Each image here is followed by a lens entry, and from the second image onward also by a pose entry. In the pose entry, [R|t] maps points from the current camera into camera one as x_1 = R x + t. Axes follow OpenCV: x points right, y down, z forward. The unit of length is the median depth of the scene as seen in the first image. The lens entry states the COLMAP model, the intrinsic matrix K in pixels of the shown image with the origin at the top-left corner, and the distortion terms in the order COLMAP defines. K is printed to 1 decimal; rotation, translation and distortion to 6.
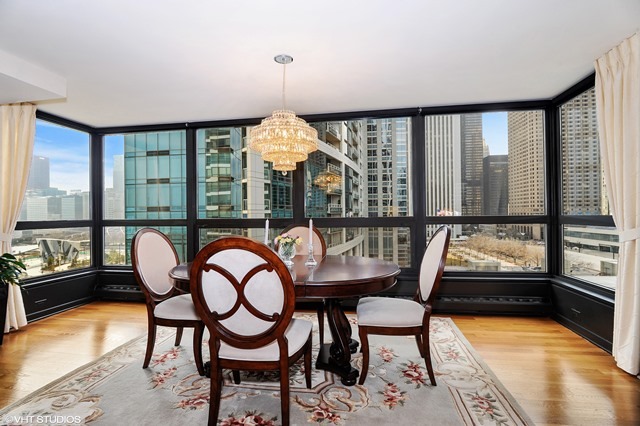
lens RADIAL K [[310.2, 0, 320.0], [0, 310.2, 213.0], [0, 0, 1]] dist [-0.021189, -0.000410]
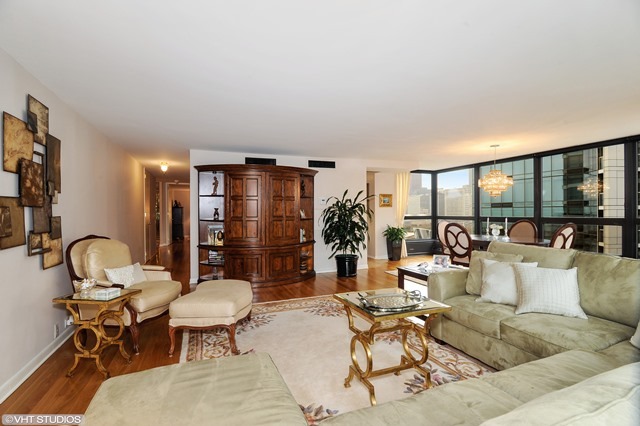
lens RADIAL K [[310.2, 0, 320.0], [0, 310.2, 213.0], [0, 0, 1]] dist [-0.021189, -0.000410]
pose [[0.503863, 0.011138, -0.863712, 0.867484], [0.003347, 0.999884, 0.014846, -0.038547], [0.863777, -0.010371, 0.503767, -0.902471]]
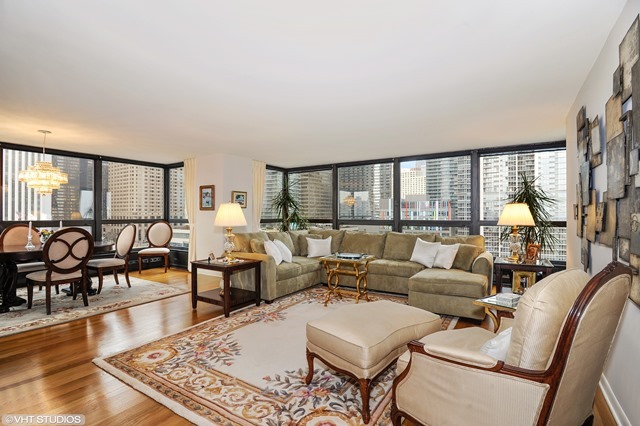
lens RADIAL K [[310.2, 0, 320.0], [0, 310.2, 213.0], [0, 0, 1]] dist [-0.021189, -0.000410]
pose [[0.401884, 0.017206, 0.915529, -0.799010], [-0.007449, 0.999852, -0.015521, -0.008892], [-0.915660, -0.000582, 0.401952, -0.869723]]
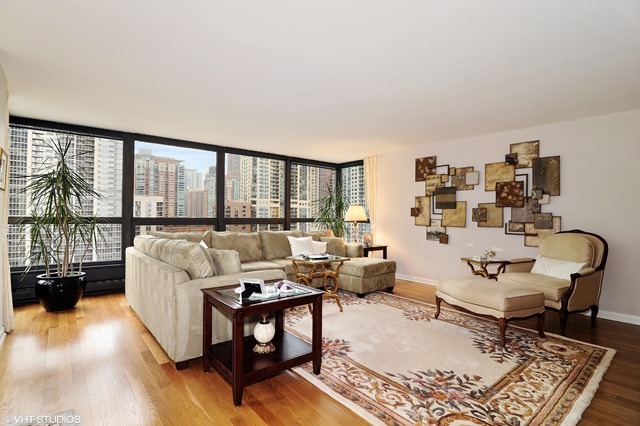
lens RADIAL K [[317.5, 0, 320.0], [0, 317.5, 213.0], [0, 0, 1]] dist [-0.009661, -0.000816]
pose [[-0.747188, 0.012358, 0.664498, -0.393778], [0.001505, 0.999856, -0.016904, -0.000325], [-0.664611, -0.011630, -0.747099, 0.410964]]
